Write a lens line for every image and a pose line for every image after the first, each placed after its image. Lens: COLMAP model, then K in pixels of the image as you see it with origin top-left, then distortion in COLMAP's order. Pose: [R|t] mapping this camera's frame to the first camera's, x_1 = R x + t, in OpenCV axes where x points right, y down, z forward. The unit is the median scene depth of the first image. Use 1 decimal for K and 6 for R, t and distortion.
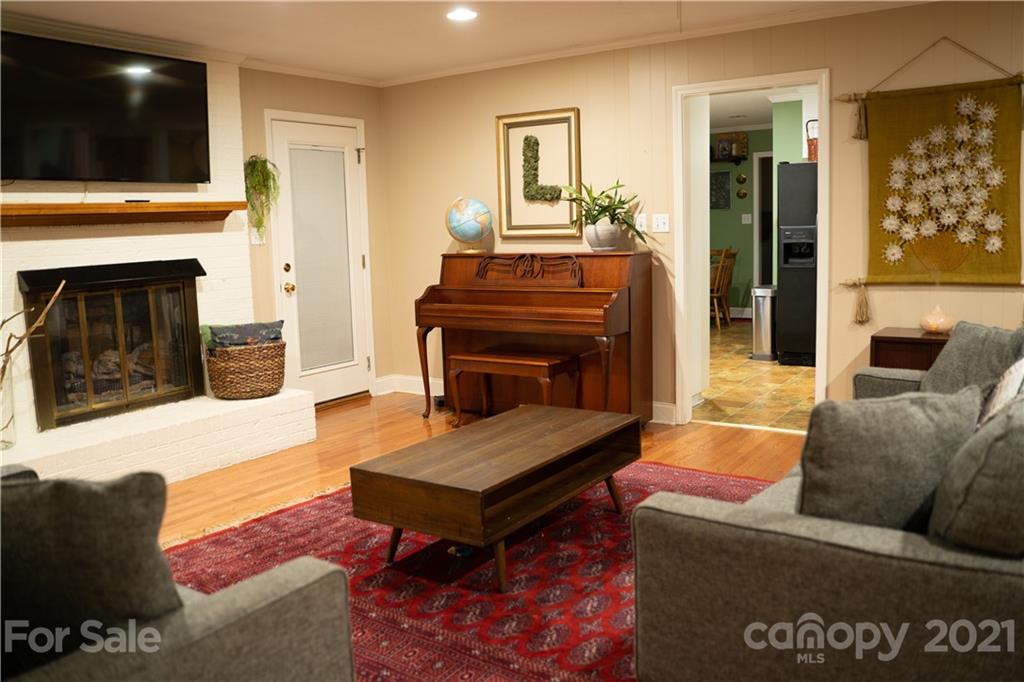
lens RADIAL K [[829.1, 0, 512.0], [0, 829.1, 341.0], [0, 0, 1]] dist [-0.124545, 0.102183]
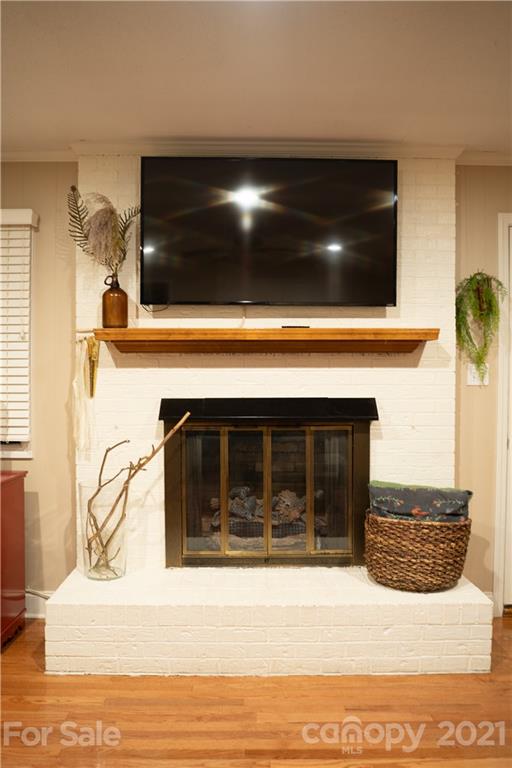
lens RADIAL K [[621.8, 0, 256.0], [0, 621.8, 384.0], [0, 0, 1]] dist [-0.124545, 0.102183]
pose [[0.573632, 0.042699, -0.817999, 0.052148], [-0.134826, 0.989941, -0.042873, -0.074218], [0.807941, 0.134881, 0.573619, 0.558233]]
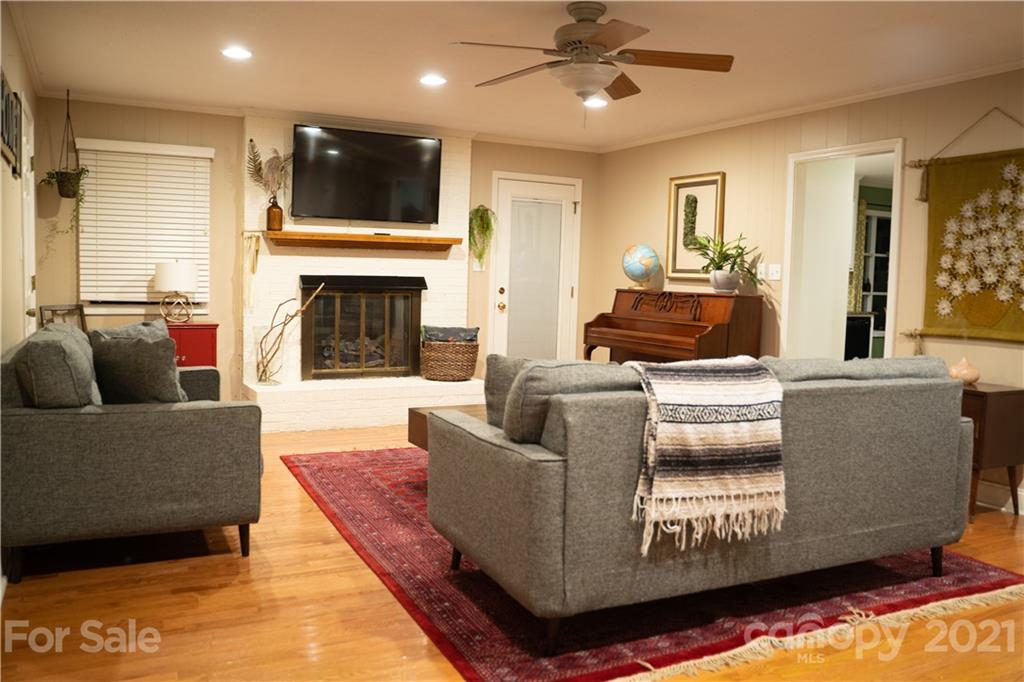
lens RADIAL K [[829.1, 0, 512.0], [0, 829.1, 341.0], [0, 0, 1]] dist [-0.124545, 0.102183]
pose [[0.879681, 0.092758, -0.466430, 0.427596], [-0.119929, 0.992364, -0.028836, 0.031148], [0.460194, 0.081305, 0.884088, -0.181279]]
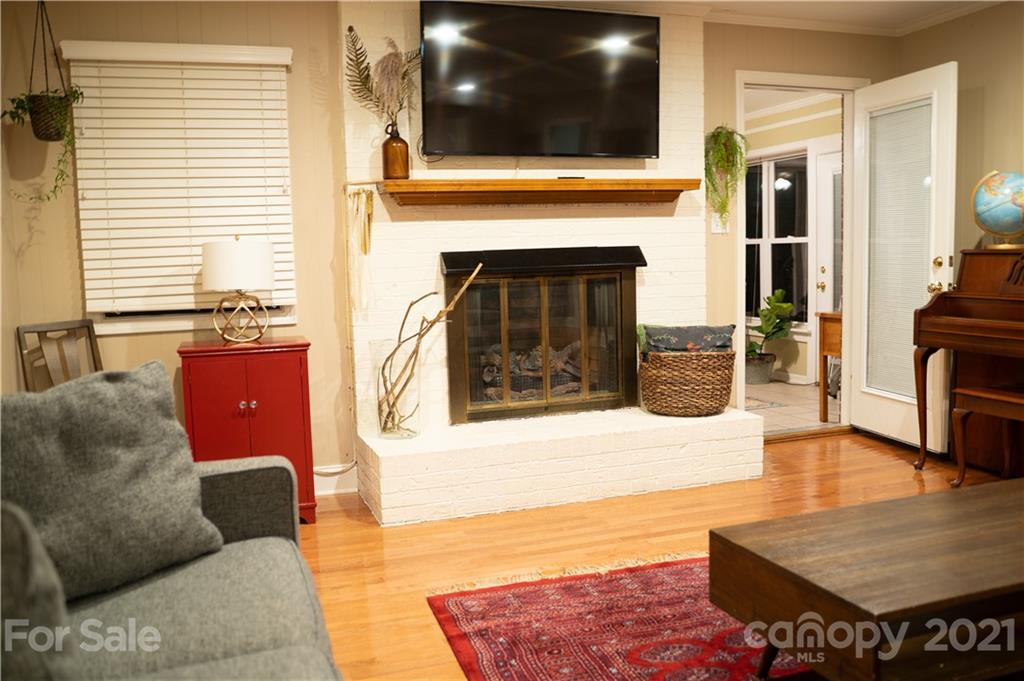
lens RADIAL K [[871.4, 0, 512.0], [0, 871.4, 340.5], [0, 0, 1]] dist [-0.119177, 0.089210]
pose [[0.802113, 0.069700, -0.593090, 0.055702], [-0.080766, 0.996702, 0.007902, 0.001305], [0.591685, 0.041564, 0.805097, 0.193885]]
